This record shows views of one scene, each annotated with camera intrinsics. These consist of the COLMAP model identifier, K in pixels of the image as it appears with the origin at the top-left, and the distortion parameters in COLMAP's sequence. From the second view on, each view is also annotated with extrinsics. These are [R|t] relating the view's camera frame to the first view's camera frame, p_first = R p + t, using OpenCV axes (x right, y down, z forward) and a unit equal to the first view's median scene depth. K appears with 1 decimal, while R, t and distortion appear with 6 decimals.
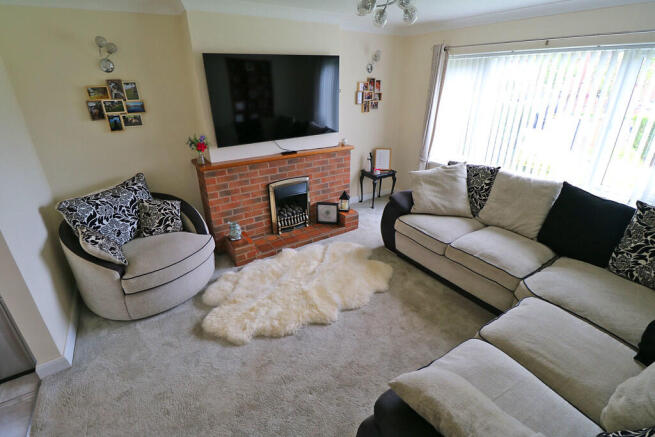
lens RADIAL K [[303.6, 0, 323.0], [0, 303.6, 212.7], [0, 0, 1]] dist [-0.002442, -0.010085]
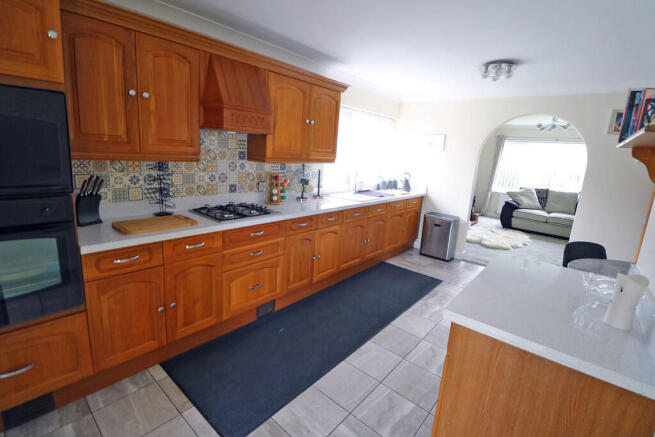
lens RADIAL K [[303.6, 0, 327.6], [0, 303.6, 212.4], [0, 0, 1]] dist [-0.002442, -0.010085]
pose [[0.952331, 0.017137, 0.304586, -1.696716], [0.045061, 0.979568, -0.196002, 0.397497], [-0.301722, 0.200383, 0.932100, -0.601759]]
